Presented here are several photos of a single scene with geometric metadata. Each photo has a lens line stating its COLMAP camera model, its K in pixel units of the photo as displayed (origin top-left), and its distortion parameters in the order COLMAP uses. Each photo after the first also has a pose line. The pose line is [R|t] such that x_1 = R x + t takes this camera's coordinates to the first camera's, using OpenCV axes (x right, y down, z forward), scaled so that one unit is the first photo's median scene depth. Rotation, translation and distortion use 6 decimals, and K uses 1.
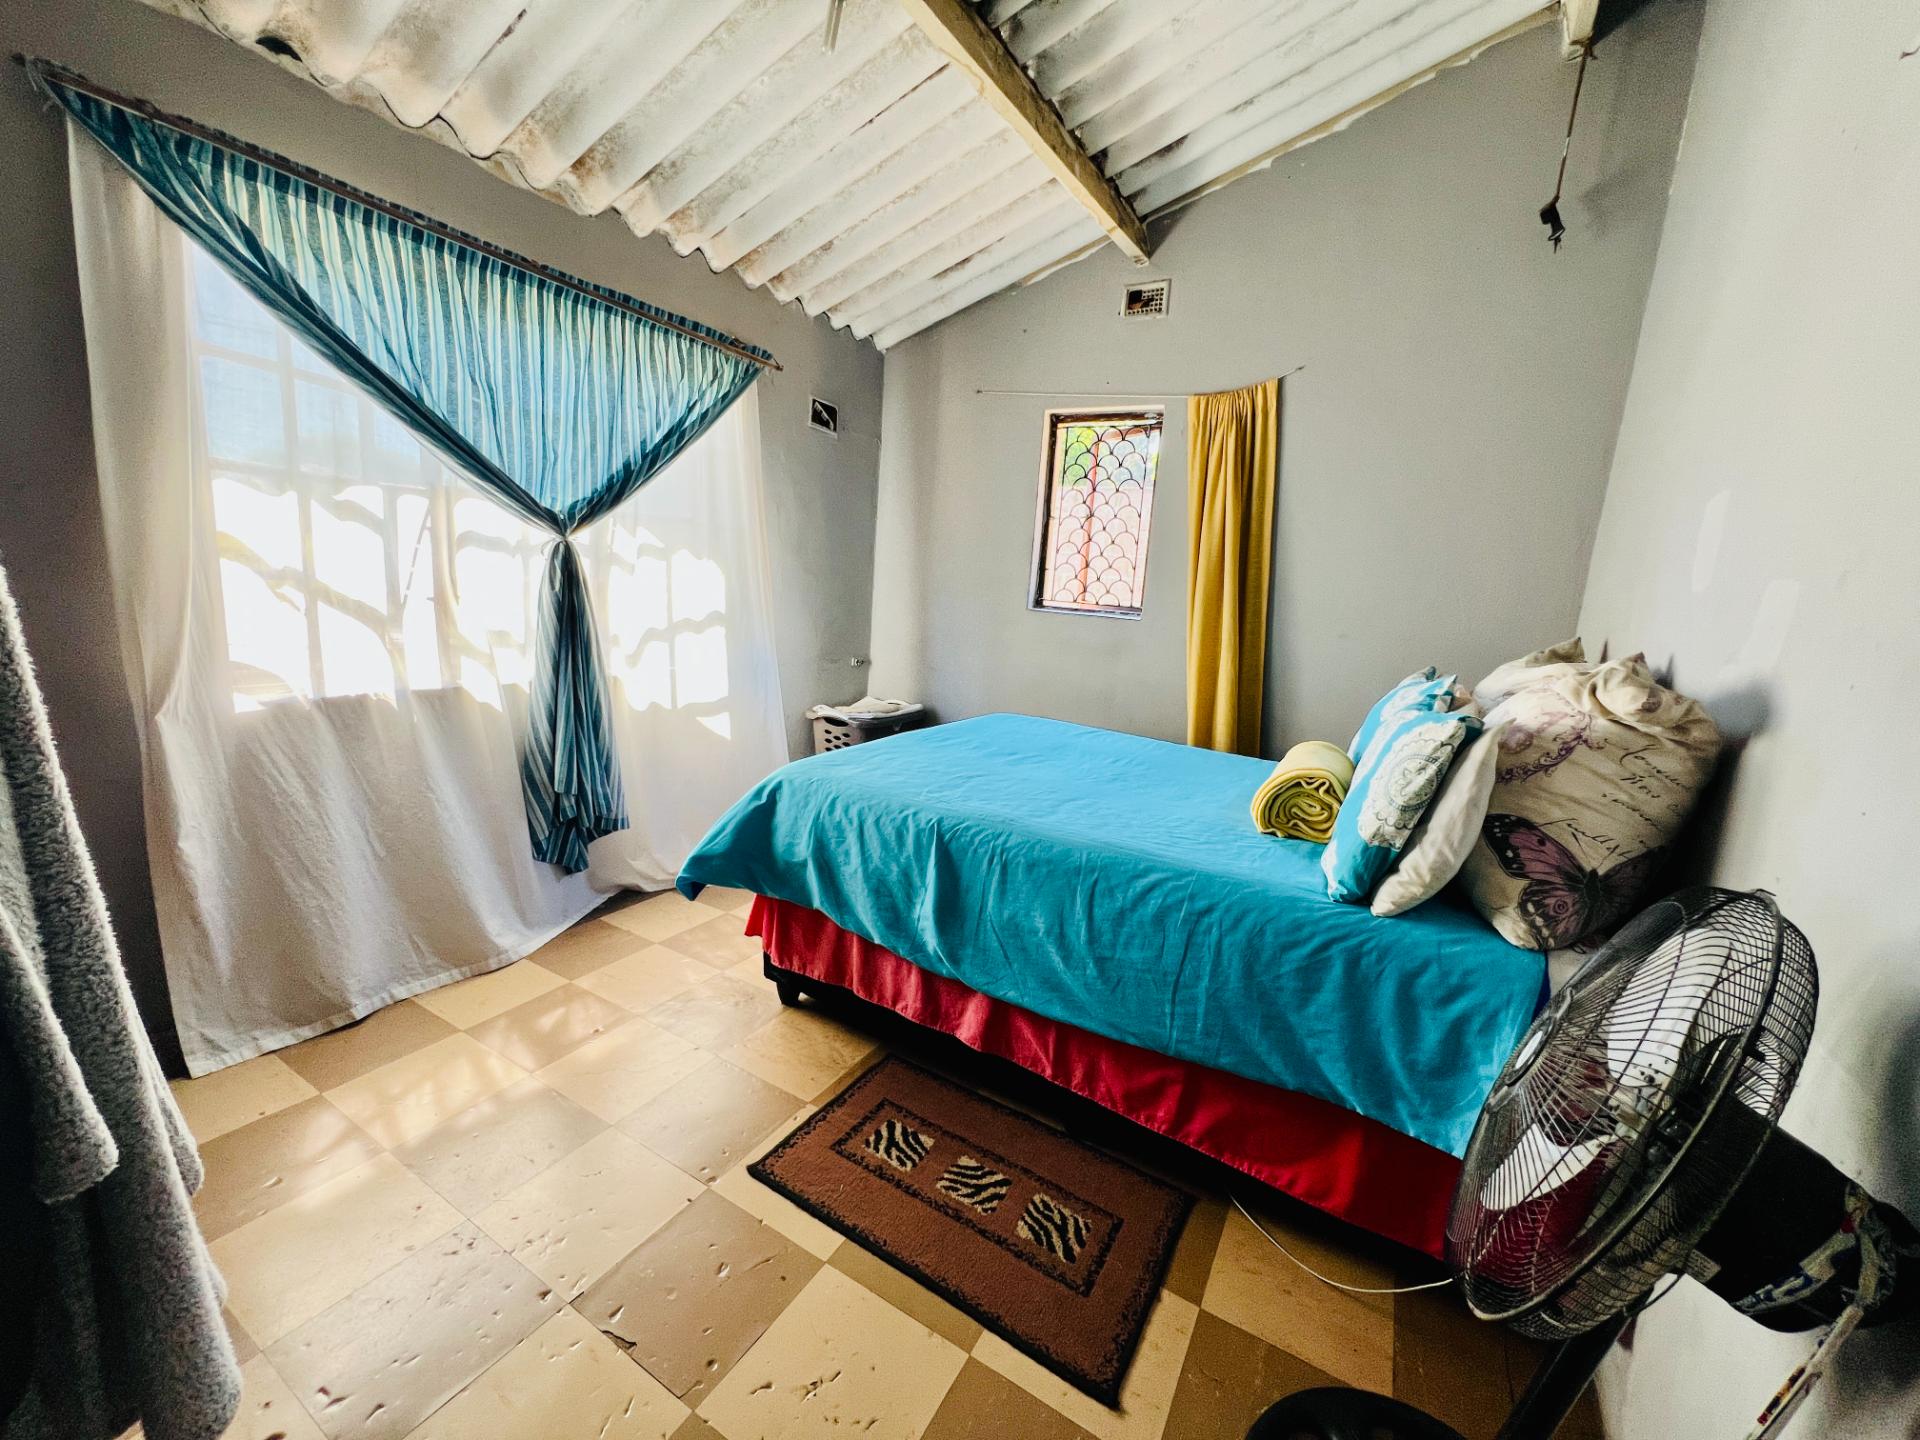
lens RADIAL K [[769.4, 0, 956.4], [0, 769.4, 717.2], [0, 0, 1]] dist [-0.003670, 0.001620]
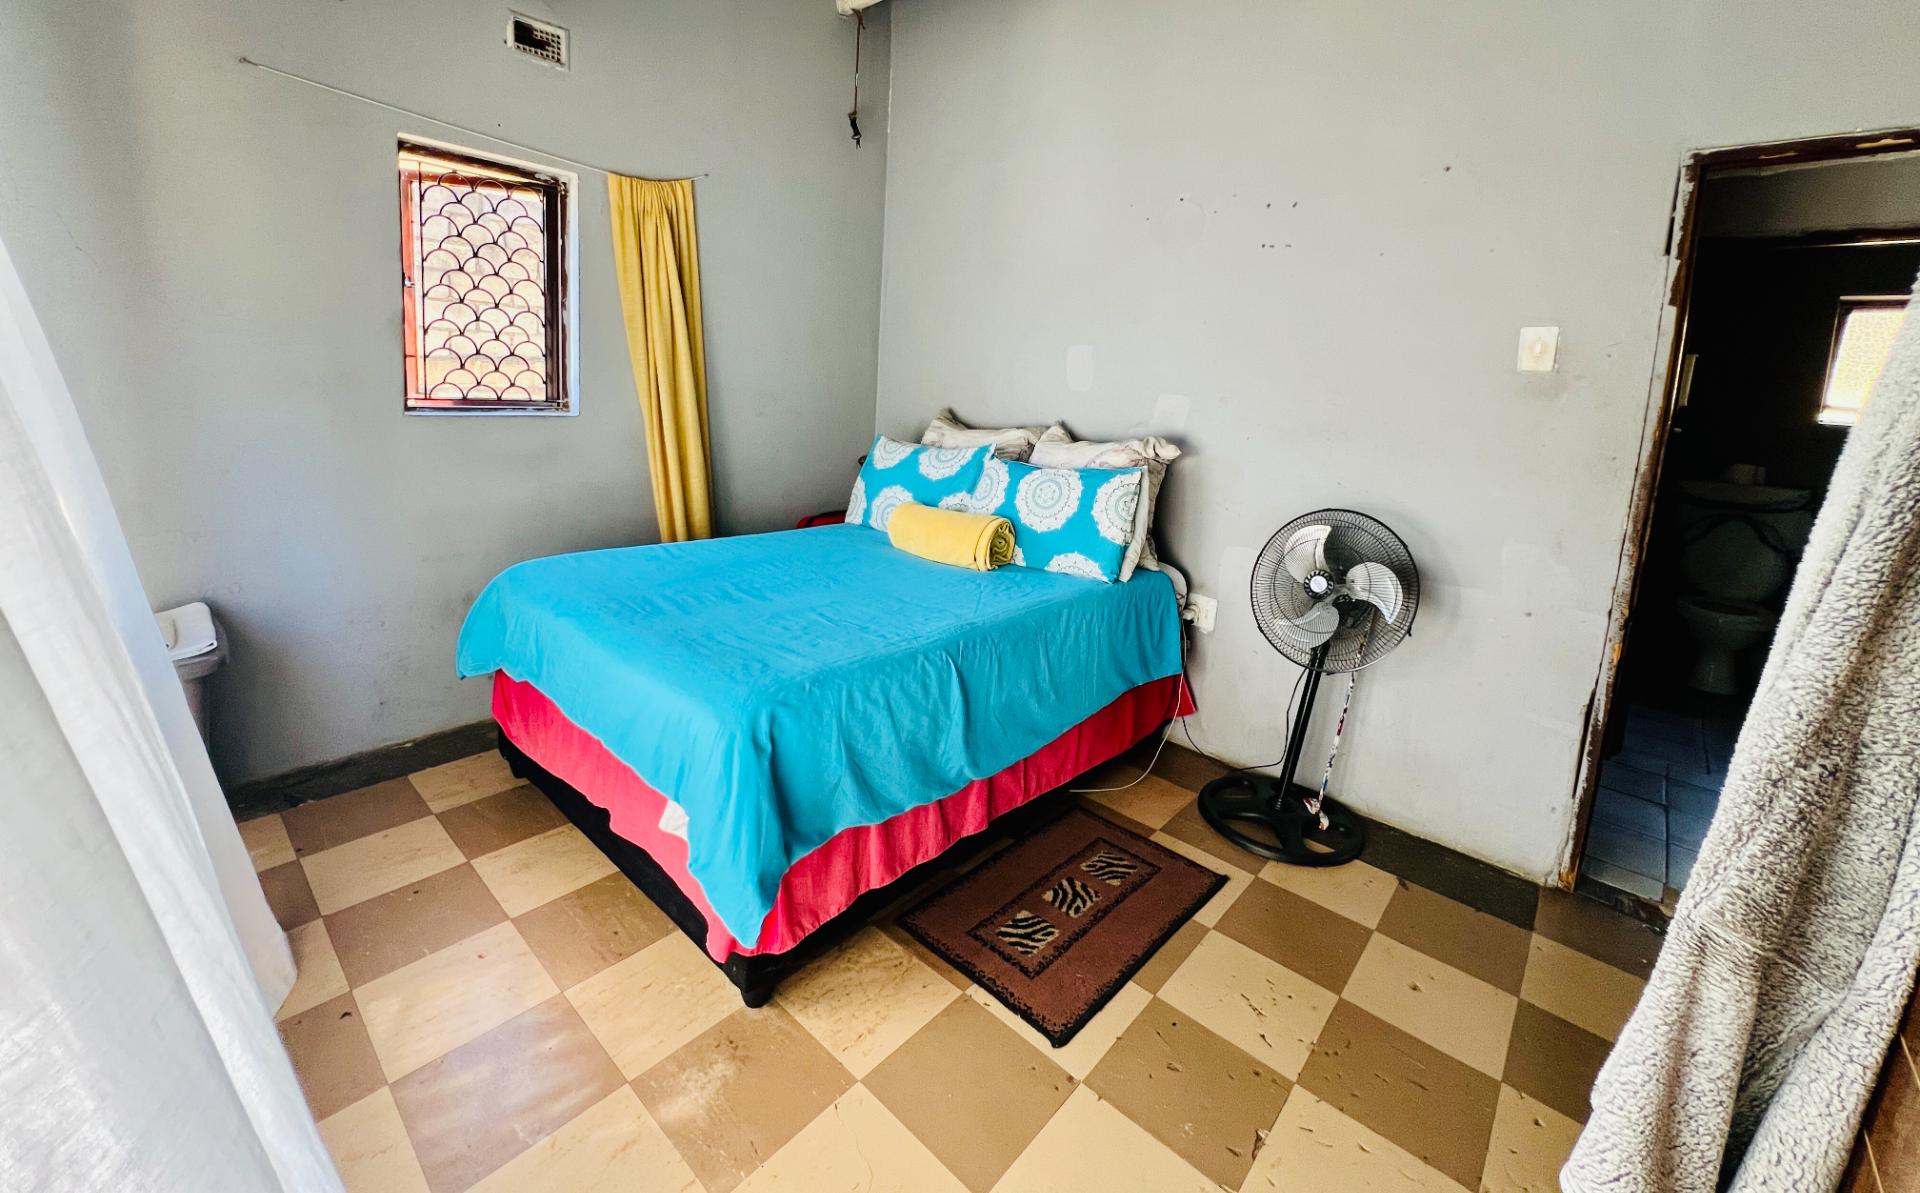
lens RADIAL K [[763.8, 0, 961.2], [0, 763.8, 476.8], [0, 0, 1]] dist [-0.000264, 0.000125]
pose [[0.200114, -0.180071, 0.963083, -1.013231], [0.134776, 0.978681, 0.154983, -0.265064], [-0.970458, 0.098786, 0.220117, 0.768093]]
